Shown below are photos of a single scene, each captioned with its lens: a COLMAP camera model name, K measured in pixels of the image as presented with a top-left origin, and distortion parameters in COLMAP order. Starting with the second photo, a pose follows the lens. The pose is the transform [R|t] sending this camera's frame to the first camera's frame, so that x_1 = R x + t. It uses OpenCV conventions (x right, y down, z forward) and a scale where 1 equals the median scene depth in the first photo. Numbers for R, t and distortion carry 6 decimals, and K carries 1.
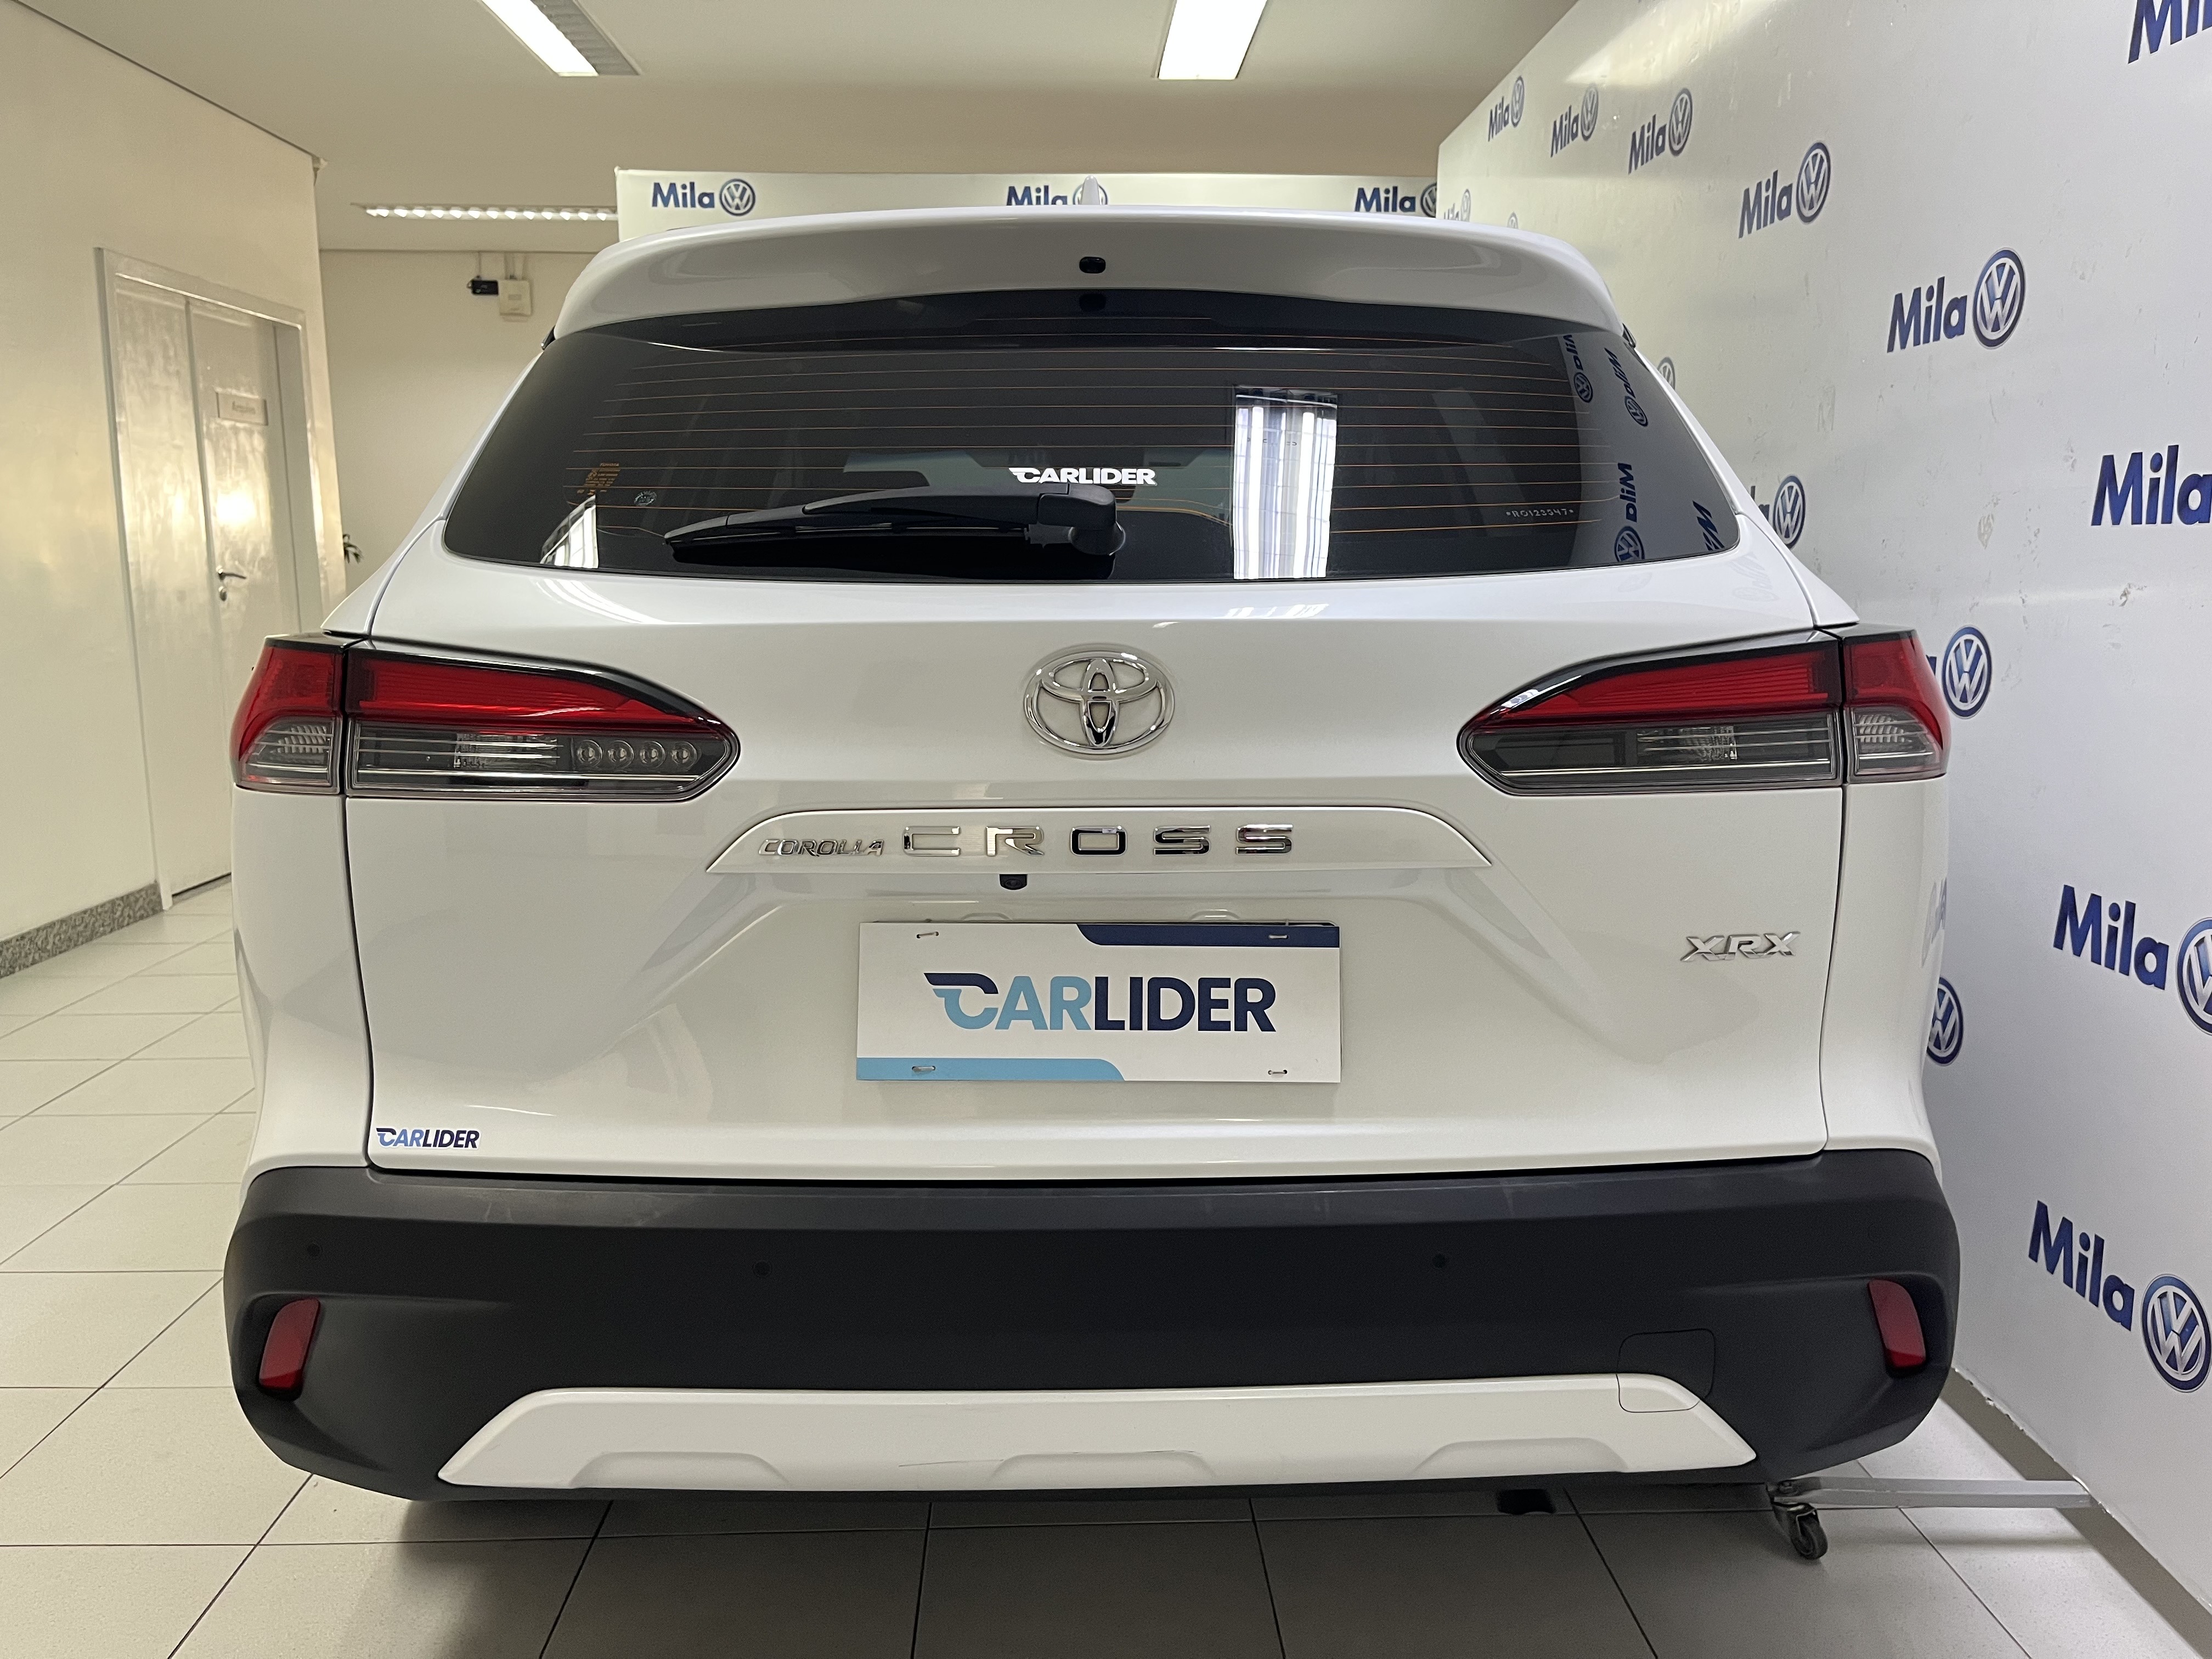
lens RADIAL K [[1667.6, 0, 1113.7], [0, 1667.6, 839.7], [0, 0, 1]] dist [0.055004, -0.071814]
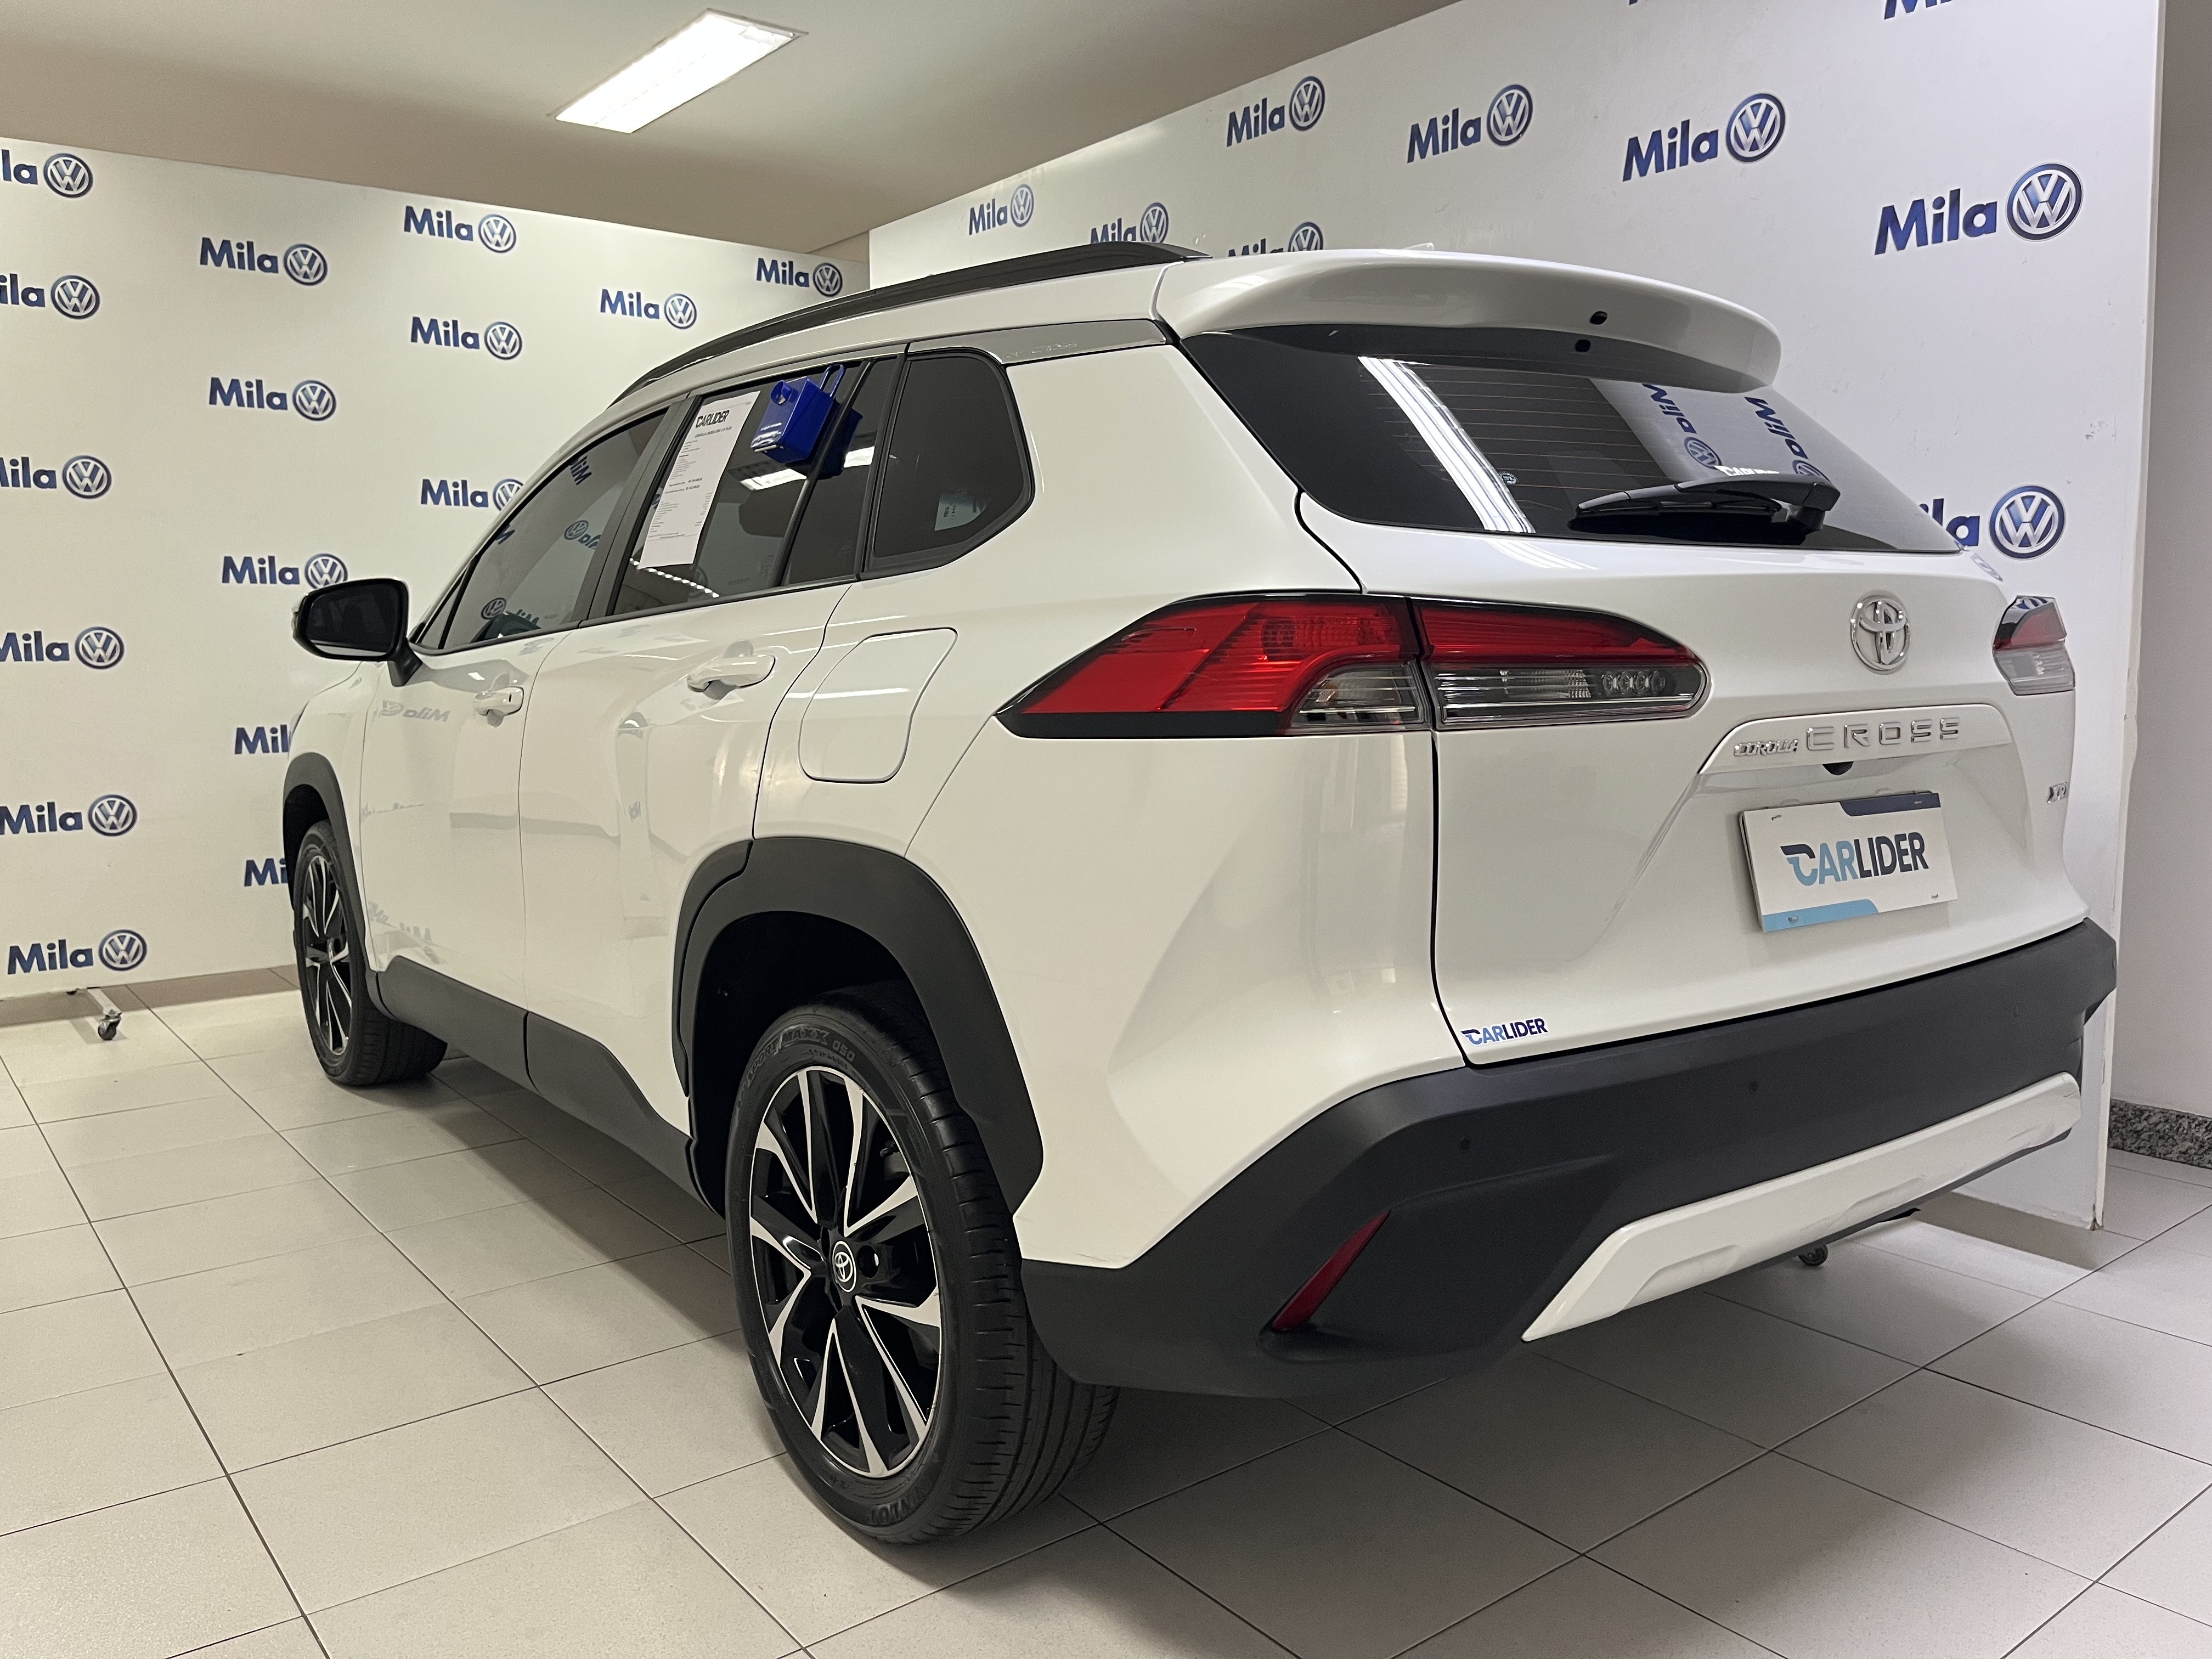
lens RADIAL K [[1667.6, 0, 1122.0], [0, 1667.6, 842.5], [0, 0, 1]] dist [0.055004, -0.071814]
pose [[0.810557, -0.076659, 0.580620, -1.280743], [0.105531, 0.994287, -0.016048, 0.043769], [-0.576073, 0.074282, 0.814016, 0.234155]]
